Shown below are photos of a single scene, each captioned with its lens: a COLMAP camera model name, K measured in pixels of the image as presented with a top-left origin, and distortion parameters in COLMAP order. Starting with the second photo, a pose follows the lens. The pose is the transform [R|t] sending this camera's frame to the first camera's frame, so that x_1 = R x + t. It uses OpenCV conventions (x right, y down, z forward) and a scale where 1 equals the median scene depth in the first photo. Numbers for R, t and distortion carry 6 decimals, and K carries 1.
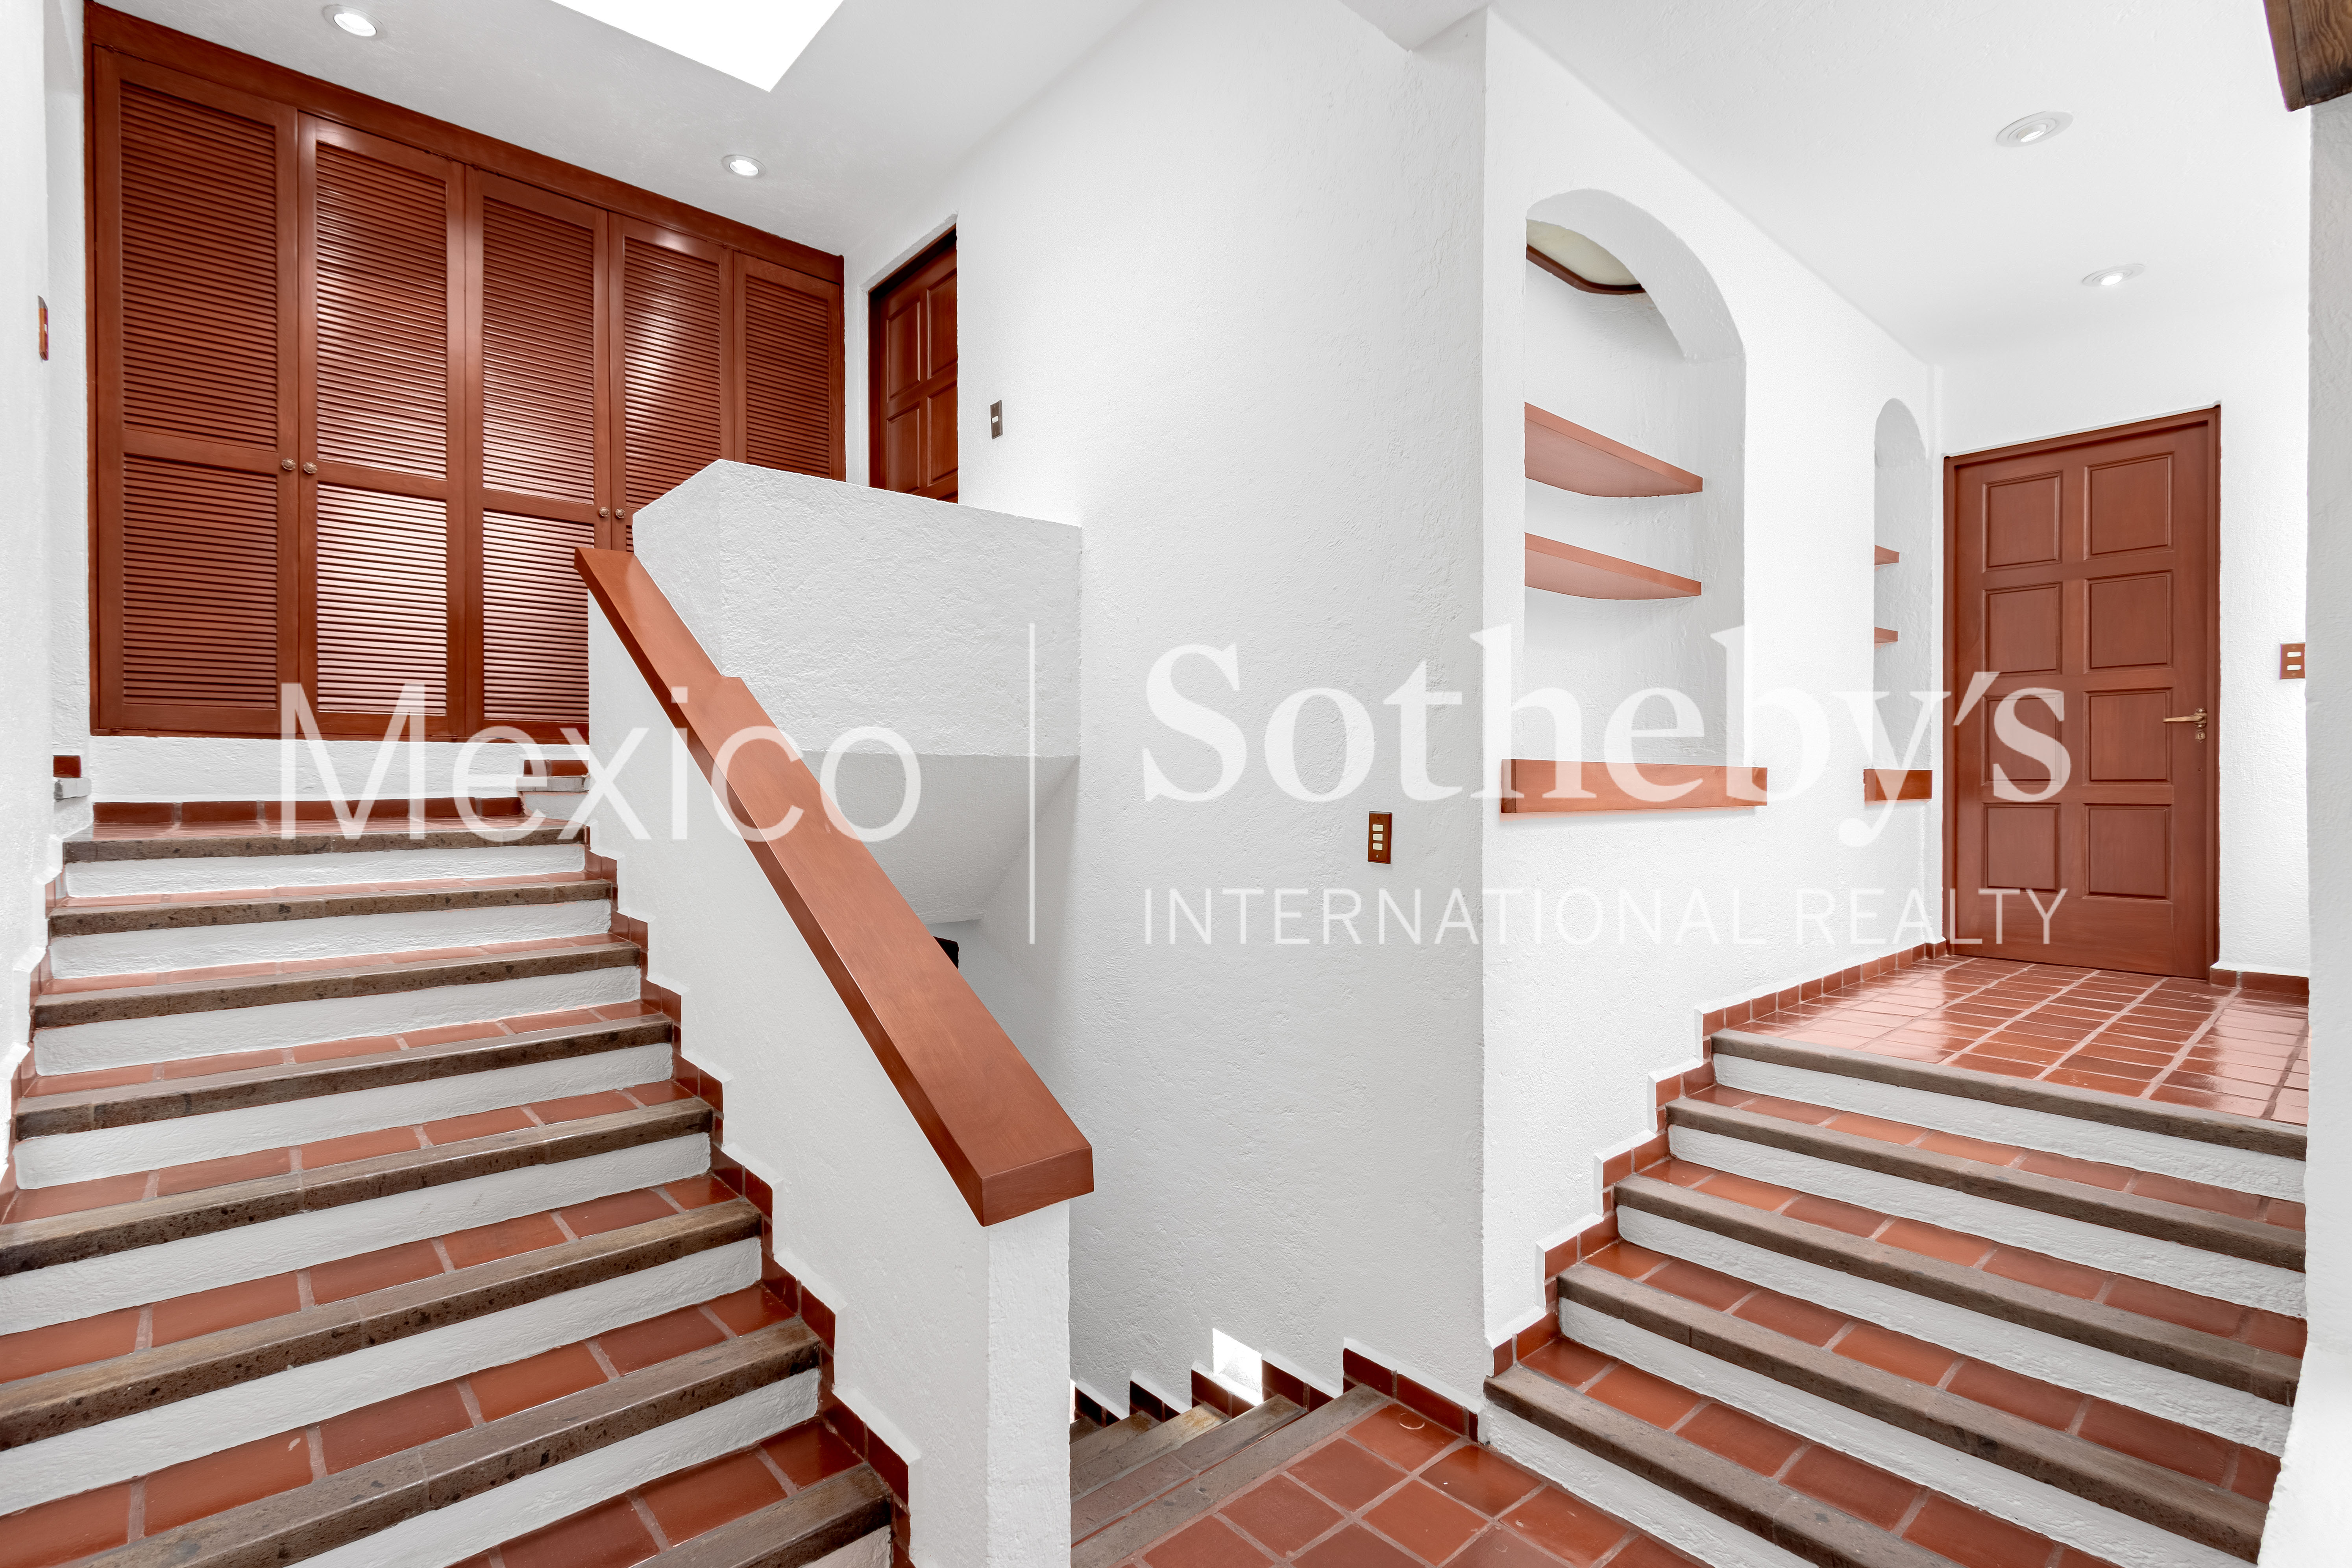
lens RADIAL K [[1101.1, 0, 1161.6], [0, 1101.1, 785.2], [0, 0, 1]] dist [-0.006363, 0.000274]
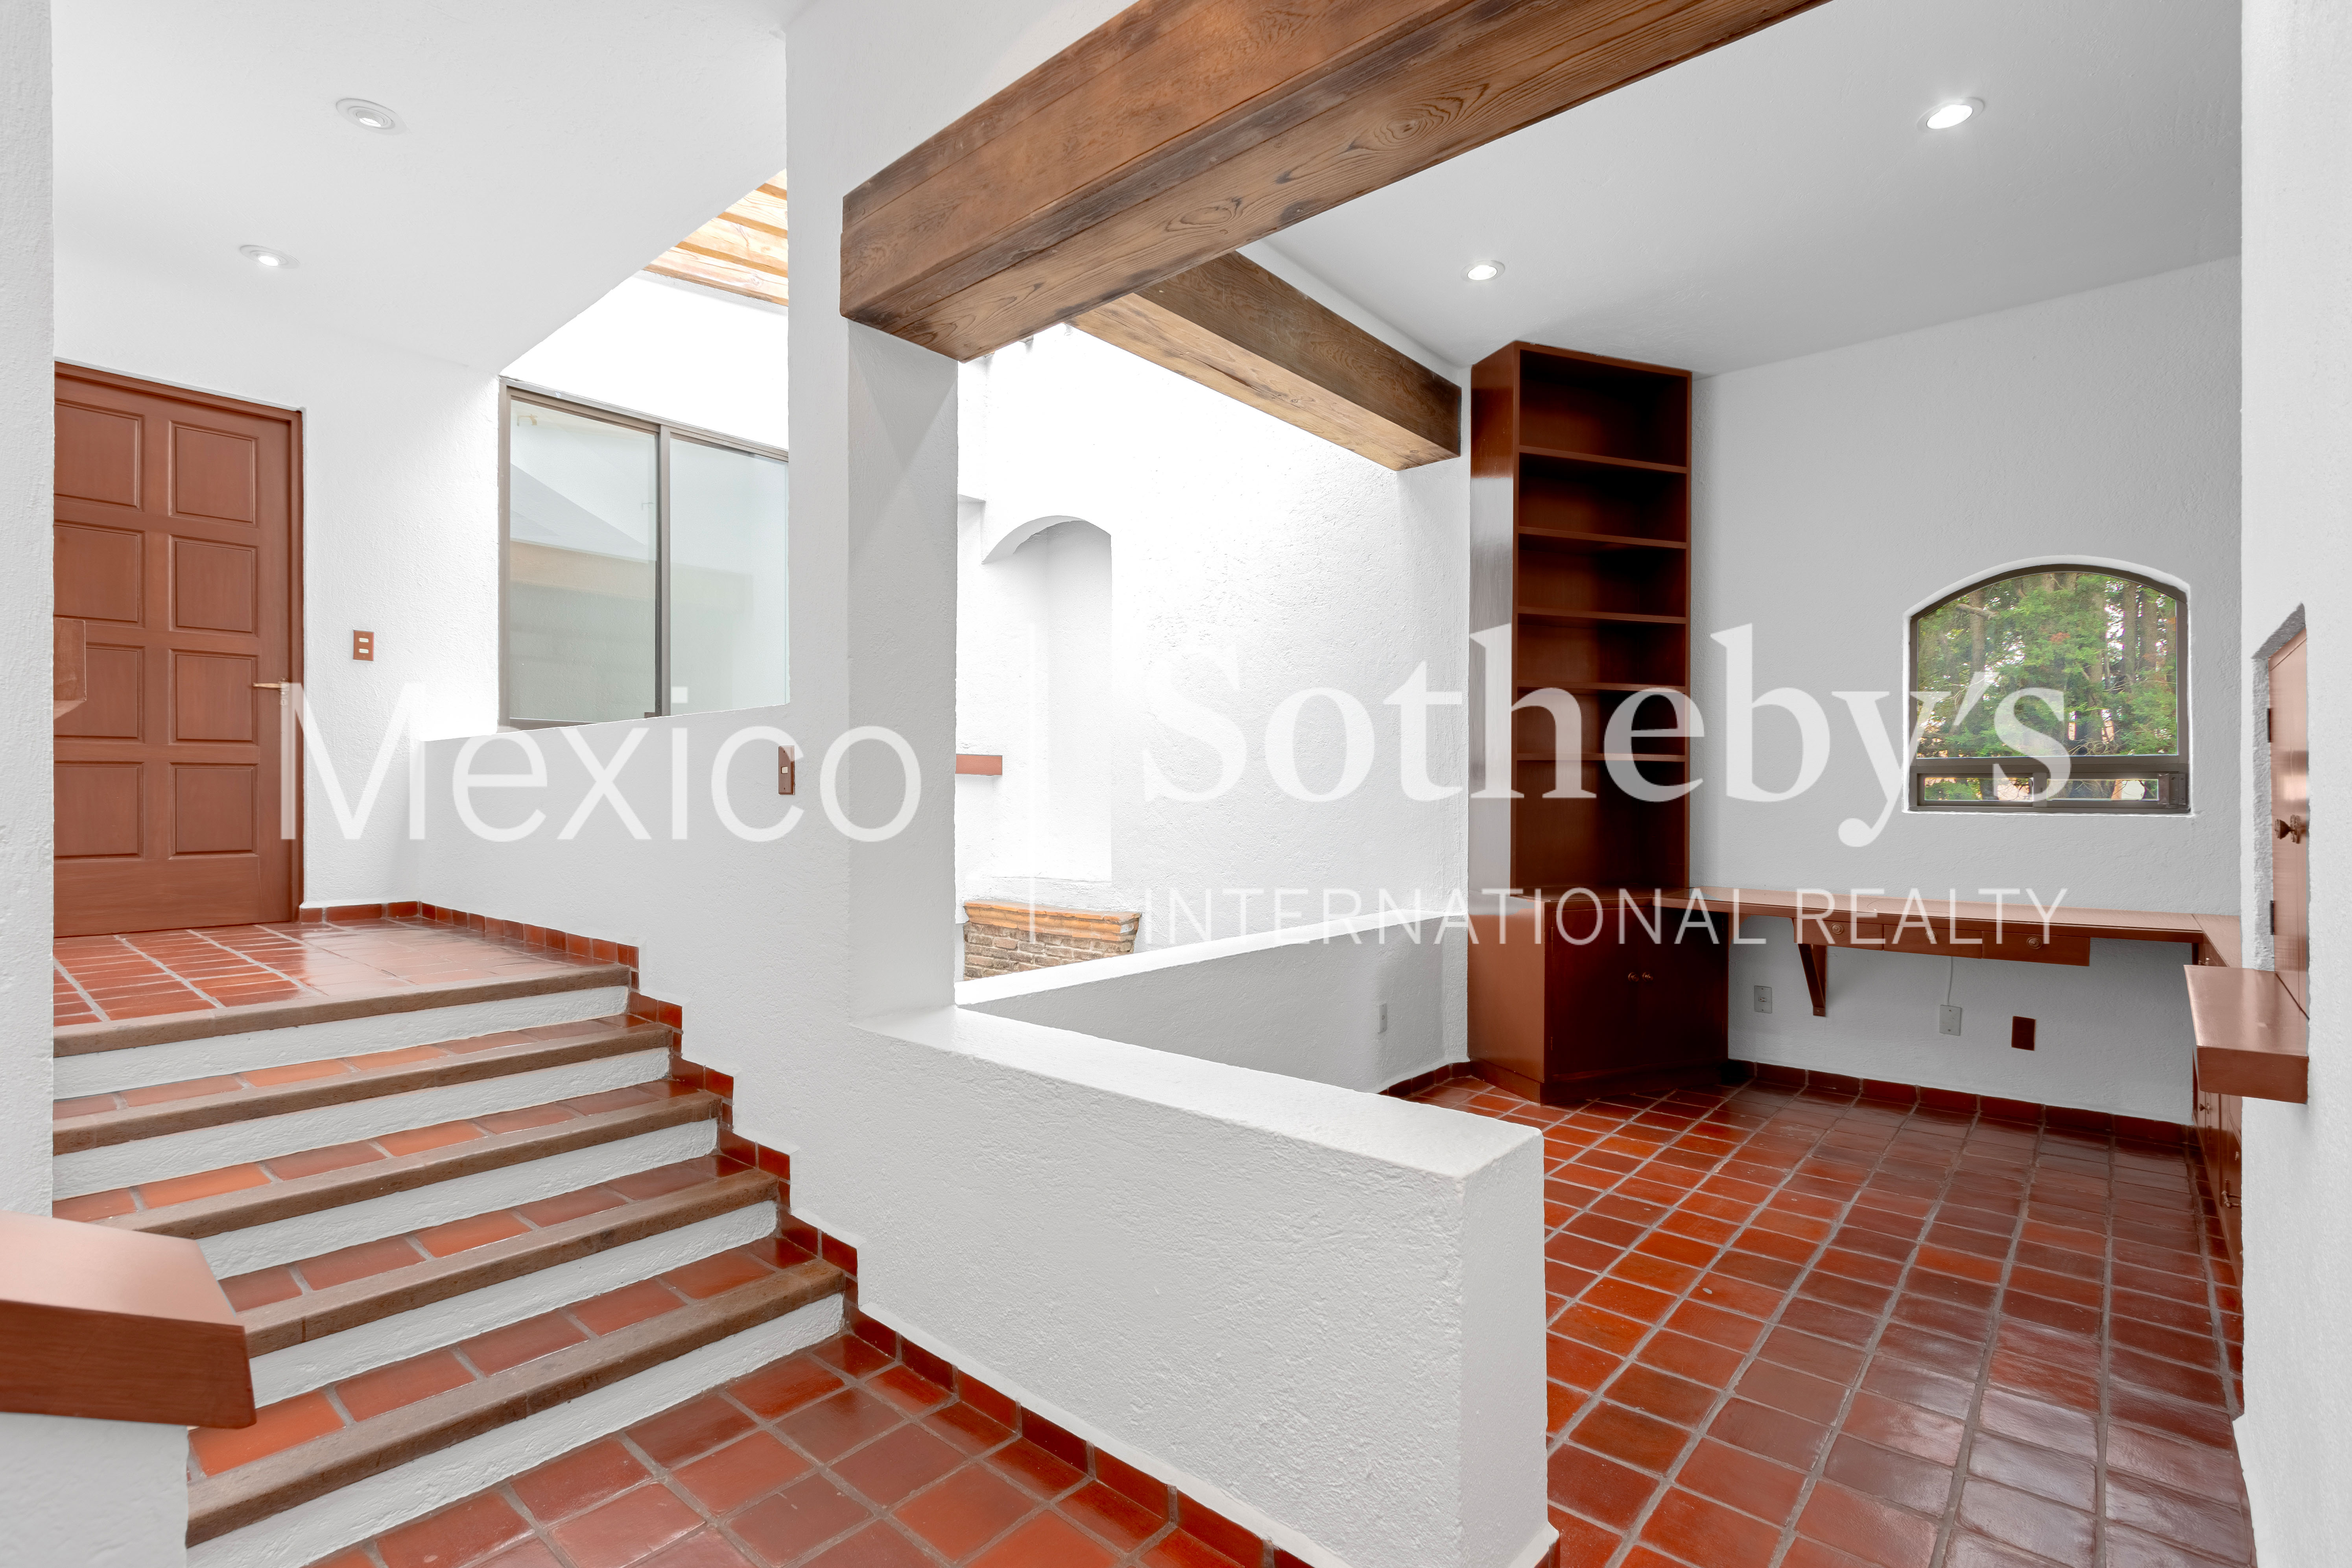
lens RADIAL K [[1062.0, 0, 1186.0], [0, 1062.0, 793.3], [0, 0, 1]] dist [0.002208, 0.000087]
pose [[-0.151273, -0.000375, 0.988492, -0.272115], [0.004590, 0.999989, 0.001081, 0.053464], [-0.988481, 0.004700, -0.151270, 0.273705]]
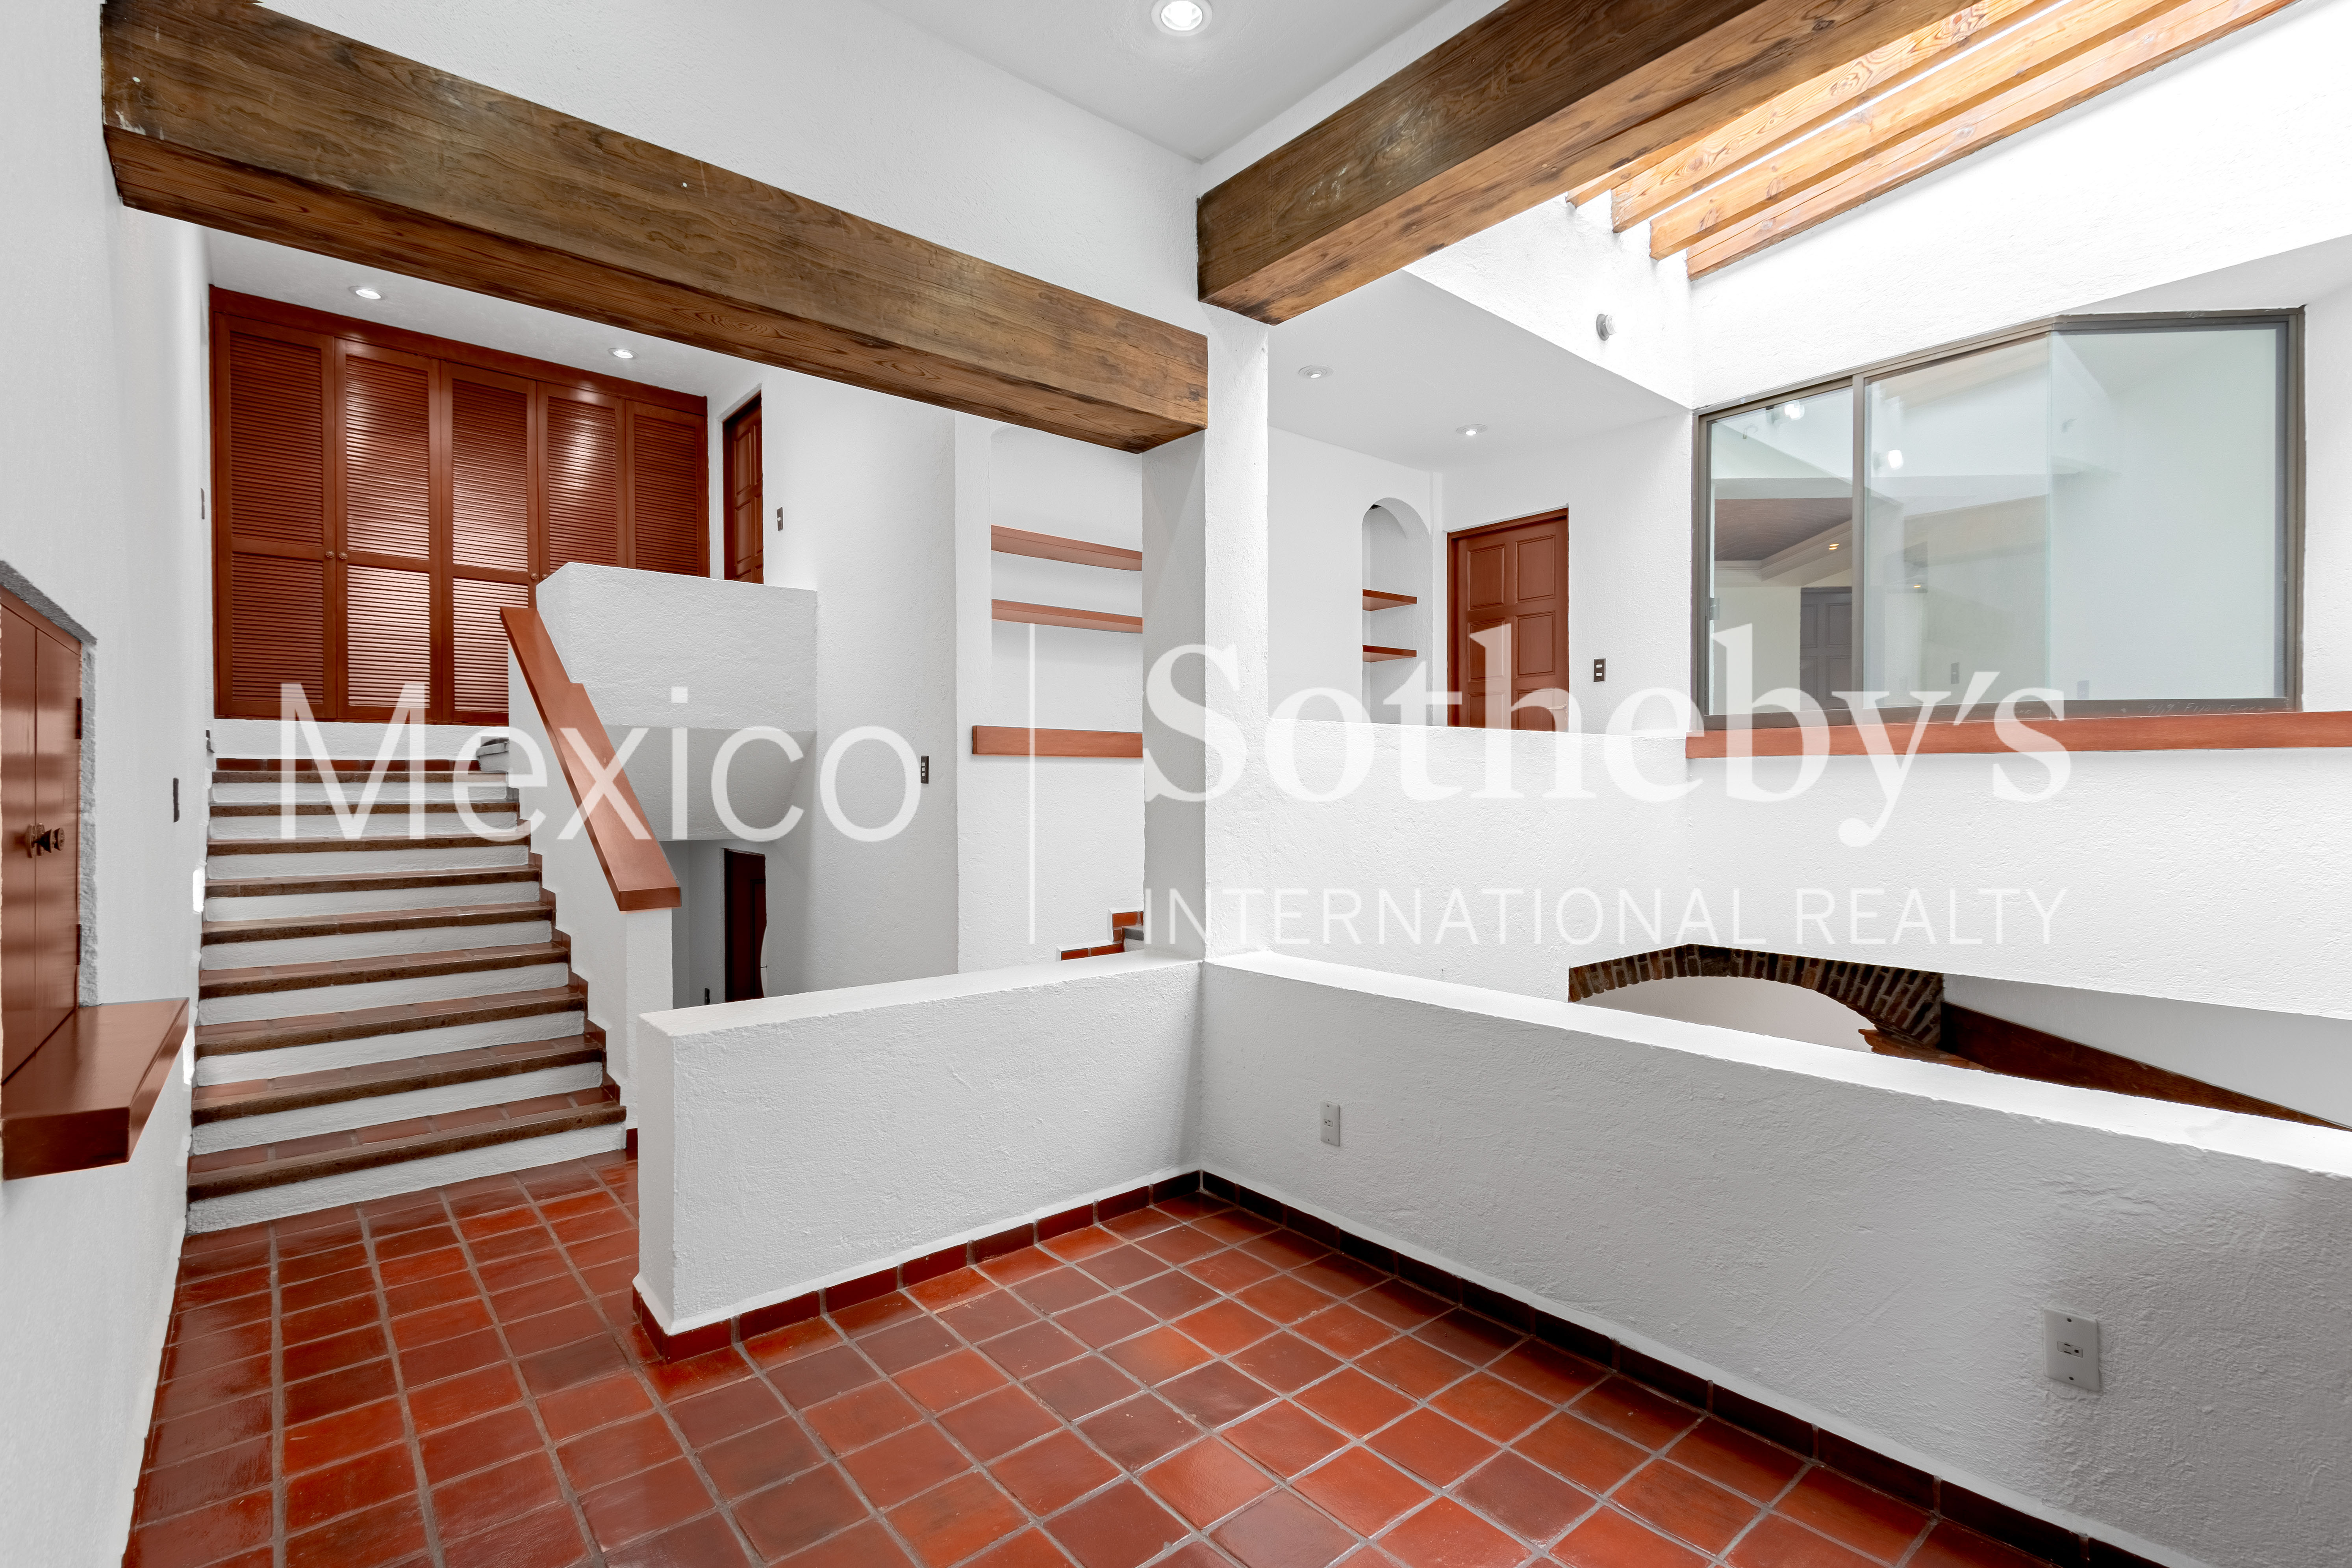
lens RADIAL K [[1090.2, 0, 1176.0], [0, 1090.2, 784.0], [0, 0, 1]] dist [0.001254, -0.000557]
pose [[0.999978, -0.002024, -0.006359, 0.435553], [0.001991, 0.999984, -0.005204, 0.056289], [0.006369, 0.005191, 0.999966, -0.565017]]
